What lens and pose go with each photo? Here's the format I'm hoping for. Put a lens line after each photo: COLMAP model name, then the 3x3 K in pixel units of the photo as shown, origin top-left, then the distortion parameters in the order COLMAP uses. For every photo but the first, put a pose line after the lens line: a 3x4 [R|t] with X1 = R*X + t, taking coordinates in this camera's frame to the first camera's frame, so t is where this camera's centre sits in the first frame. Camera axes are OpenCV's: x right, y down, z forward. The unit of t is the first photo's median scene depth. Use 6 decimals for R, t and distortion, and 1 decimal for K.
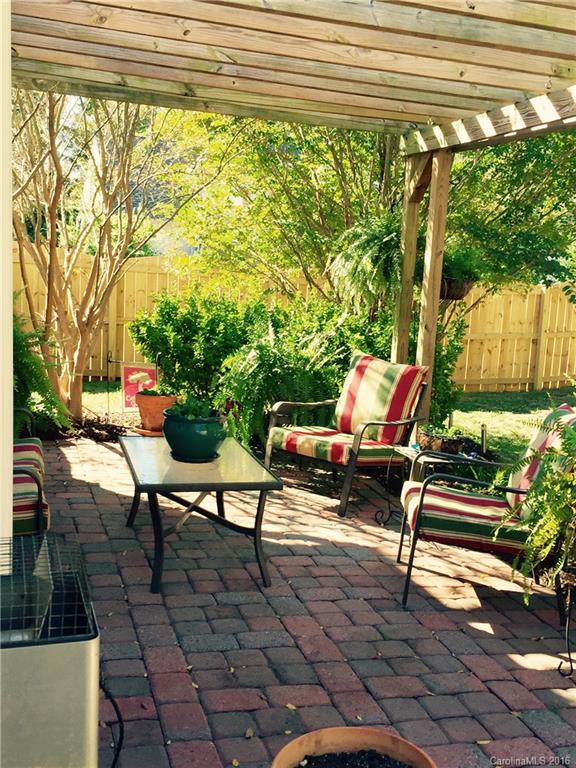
lens RADIAL K [[894.6, 0, 288.0], [0, 894.6, 384.0], [0, 0, 1]] dist [0.094836, -0.083625]
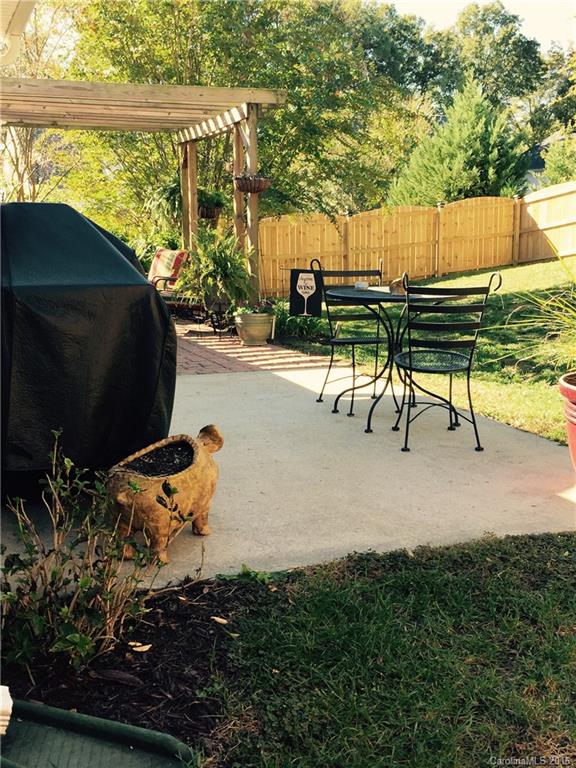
lens RADIAL K [[894.6, 0, 288.0], [0, 894.6, 384.0], [0, 0, 1]] dist [0.094836, -0.083625]
pose [[0.993772, -0.089026, 0.067019, 0.168142], [0.085836, 0.995100, 0.049065, 0.158801], [-0.071059, -0.043007, 0.996545, -0.830580]]
